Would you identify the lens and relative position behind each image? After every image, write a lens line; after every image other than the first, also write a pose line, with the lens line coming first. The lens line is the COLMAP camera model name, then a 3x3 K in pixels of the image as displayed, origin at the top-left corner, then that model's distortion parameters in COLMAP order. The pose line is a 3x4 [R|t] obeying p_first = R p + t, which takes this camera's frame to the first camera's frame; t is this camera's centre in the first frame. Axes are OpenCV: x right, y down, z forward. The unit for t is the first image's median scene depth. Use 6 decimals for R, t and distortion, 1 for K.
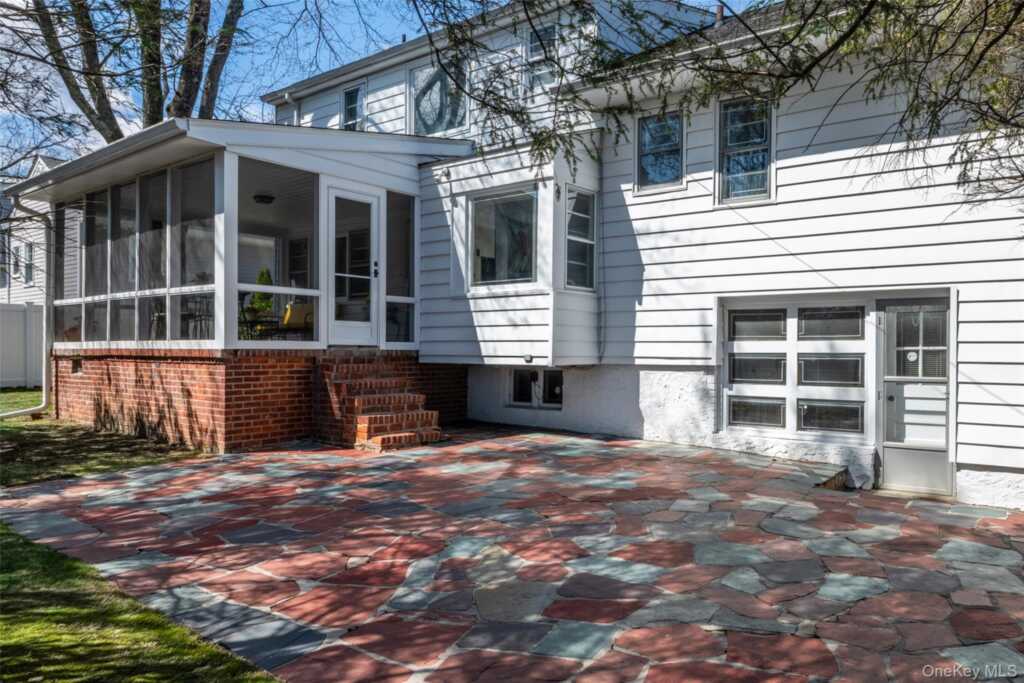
lens RADIAL K [[666.9, 0, 512.0], [0, 666.9, 341.5], [0, 0, 1]] dist [0.004918, 0.000784]
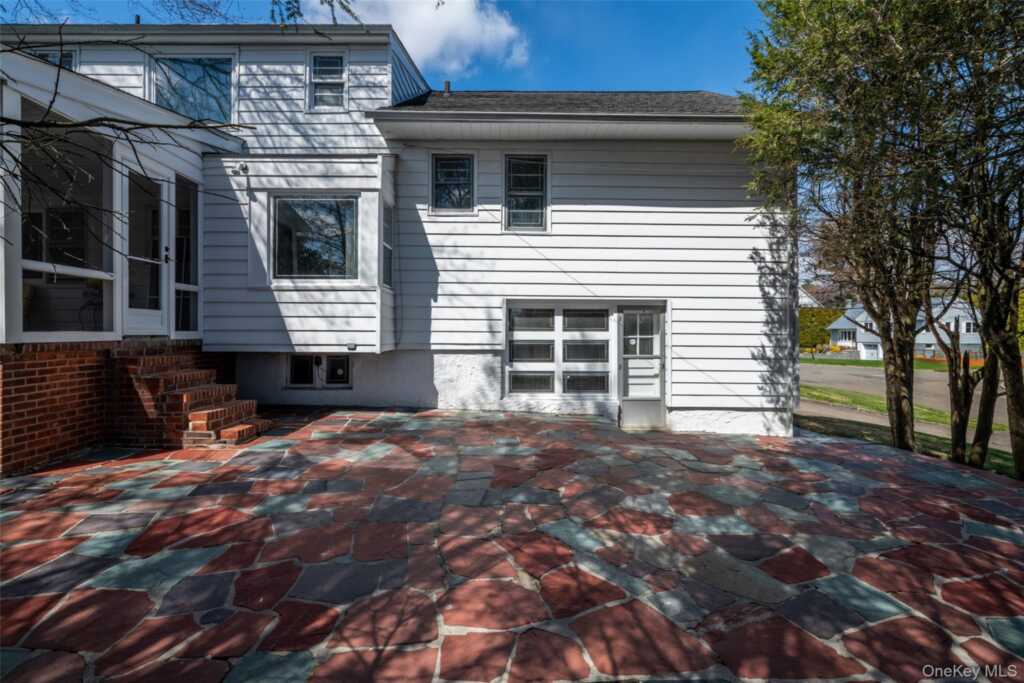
lens RADIAL K [[489.1, 0, 516.2], [0, 489.1, 329.0], [0, 0, 1]] dist [-0.002881, -0.000218]
pose [[0.812553, 0.001779, 0.582884, -0.245950], [-0.004732, 0.999983, 0.003545, -0.008987], [-0.582867, -0.005639, 0.812548, 0.176759]]
